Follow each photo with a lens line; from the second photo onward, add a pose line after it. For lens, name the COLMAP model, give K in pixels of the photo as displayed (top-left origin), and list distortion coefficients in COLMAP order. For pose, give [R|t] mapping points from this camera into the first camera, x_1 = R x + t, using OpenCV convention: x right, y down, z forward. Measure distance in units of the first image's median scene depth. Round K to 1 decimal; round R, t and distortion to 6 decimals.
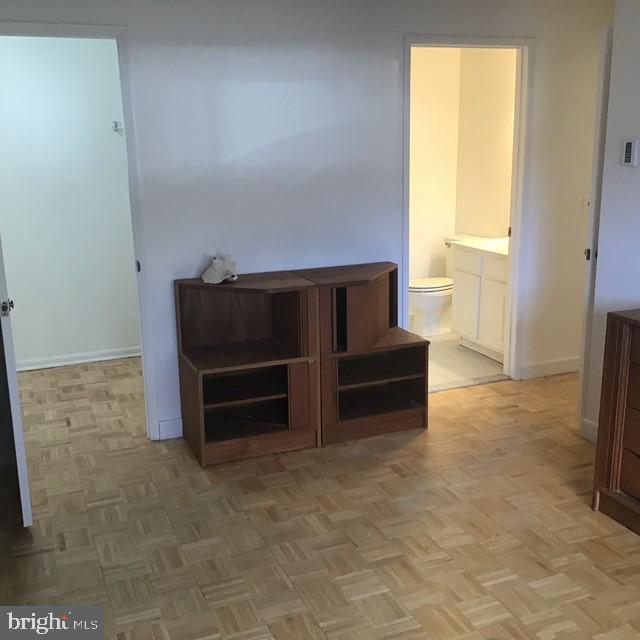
lens RADIAL K [[742.0, 0, 302.7], [0, 742.0, 320.8], [0, 0, 1]] dist [0.108438, -0.023757]
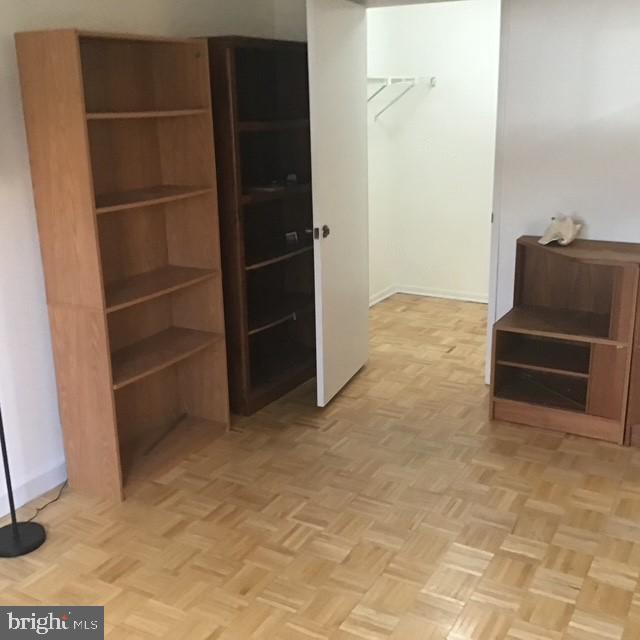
lens RADIAL K [[741.8, 0, 321.5], [0, 741.8, 308.7], [0, 0, 1]] dist [0.107425, -0.182607]
pose [[0.626125, 0.214828, -0.749544, 0.443441], [-0.168728, 0.975849, 0.138744, -0.053659], [0.761248, 0.039598, 0.647251, 0.142167]]
